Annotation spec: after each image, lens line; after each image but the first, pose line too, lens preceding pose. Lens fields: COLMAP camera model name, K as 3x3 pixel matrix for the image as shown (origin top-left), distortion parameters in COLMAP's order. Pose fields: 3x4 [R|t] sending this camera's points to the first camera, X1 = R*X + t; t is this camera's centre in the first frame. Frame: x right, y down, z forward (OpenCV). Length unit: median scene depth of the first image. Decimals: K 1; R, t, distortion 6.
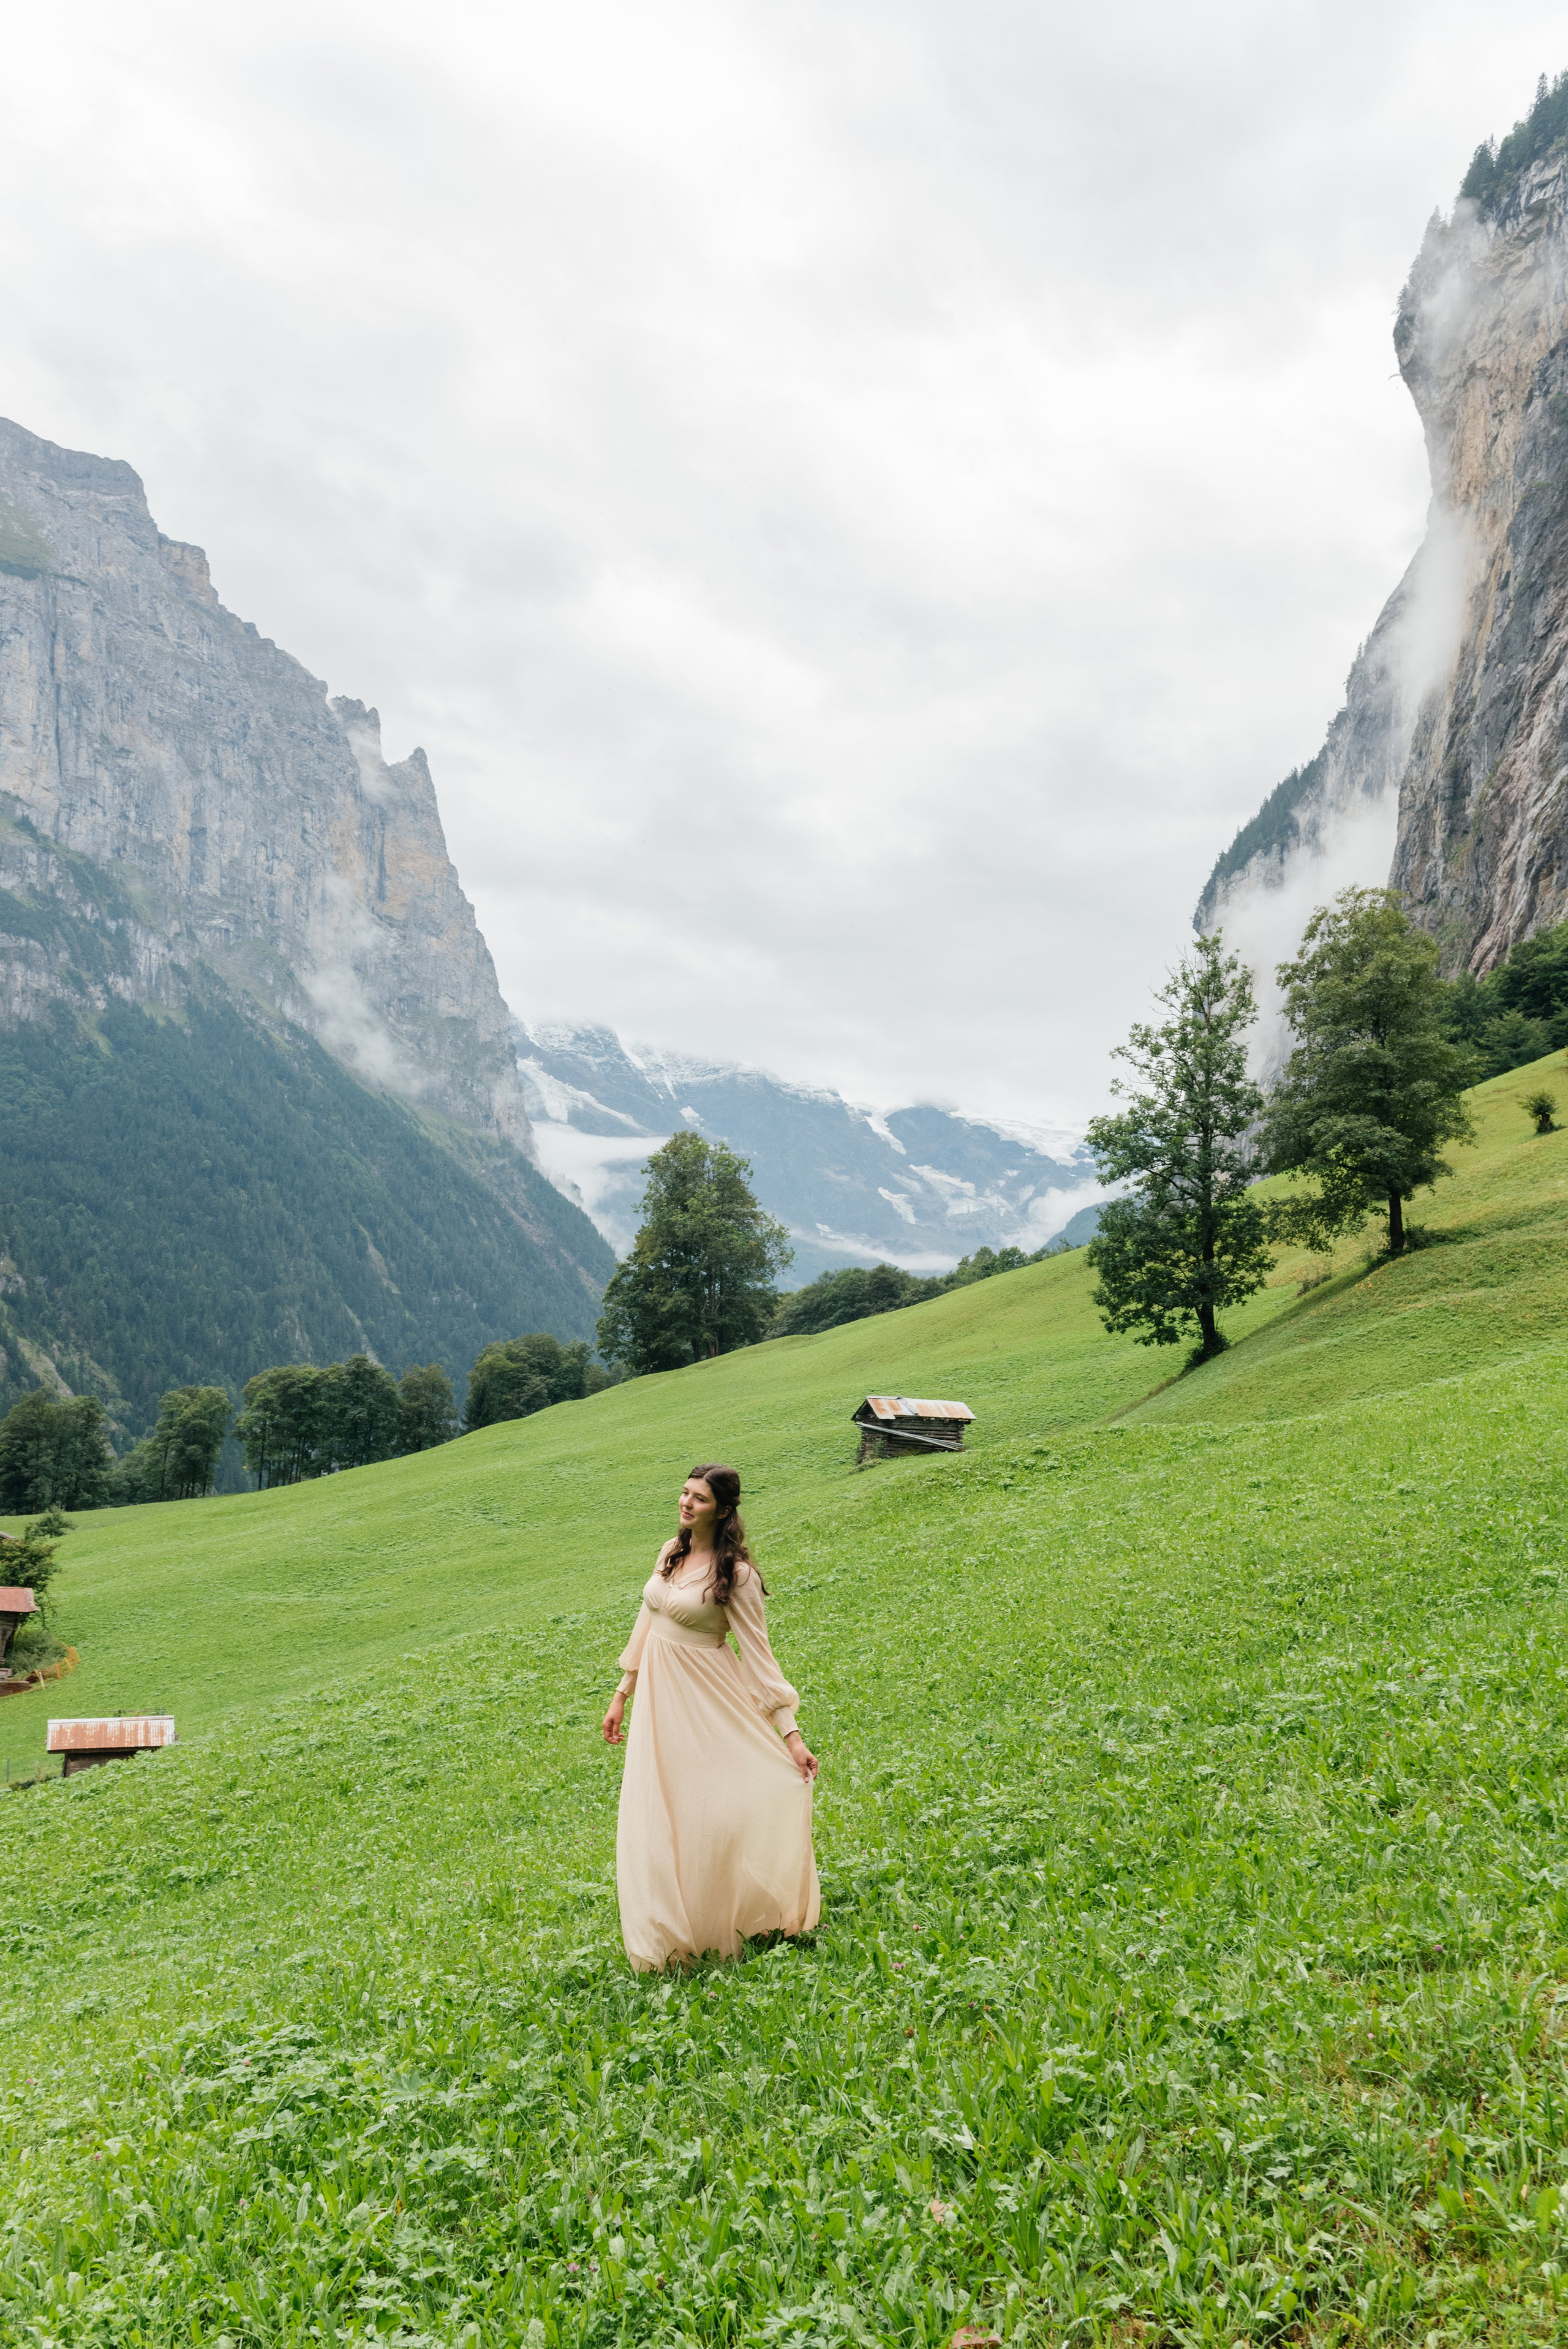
lens RADIAL K [[2321.2, 0, 769.3], [0, 2321.2, 1176.4], [0, 0, 1]] dist [0.160190, 0.012121]
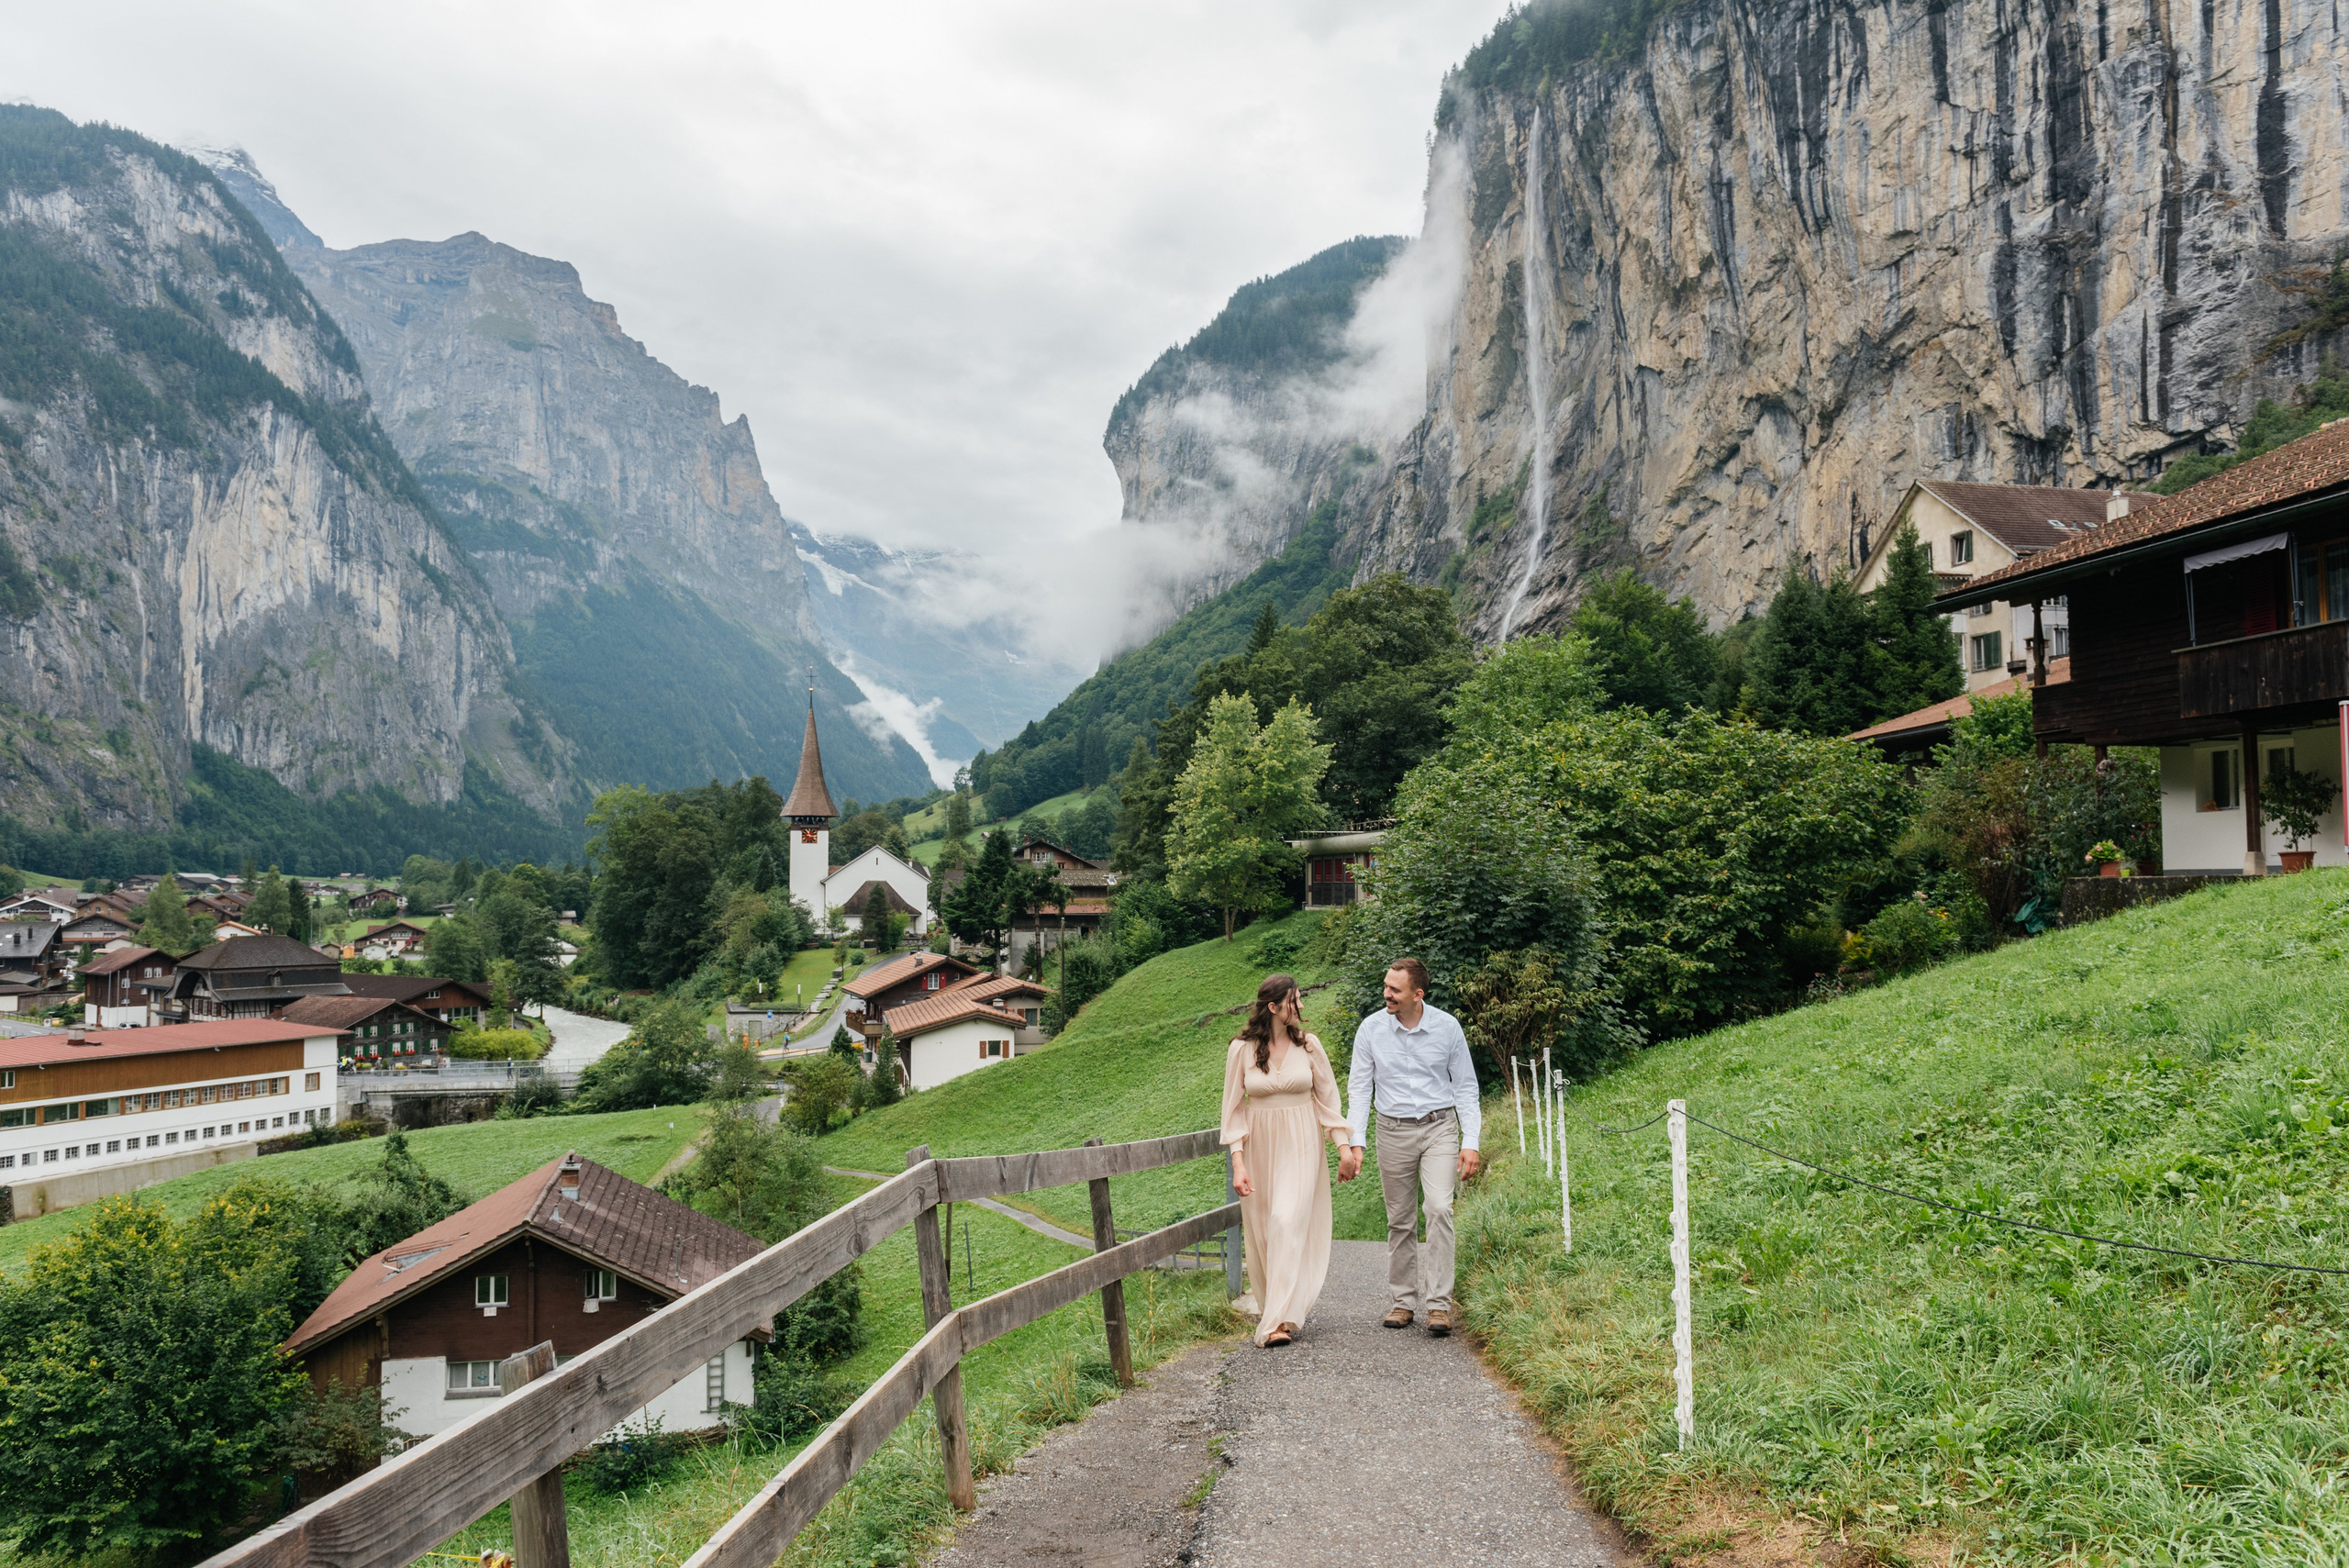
lens RADIAL K [[1619.9, 0, 1185.0], [0, 1619.9, 797.3], [0, 0, 1]] dist [-0.049653, -0.001808]
pose [[0.992451, -0.044997, 0.114088, 0.134293], [0.030842, 0.991935, 0.122934, -0.192542], [-0.118699, -0.118487, 0.985835, -1.246918]]
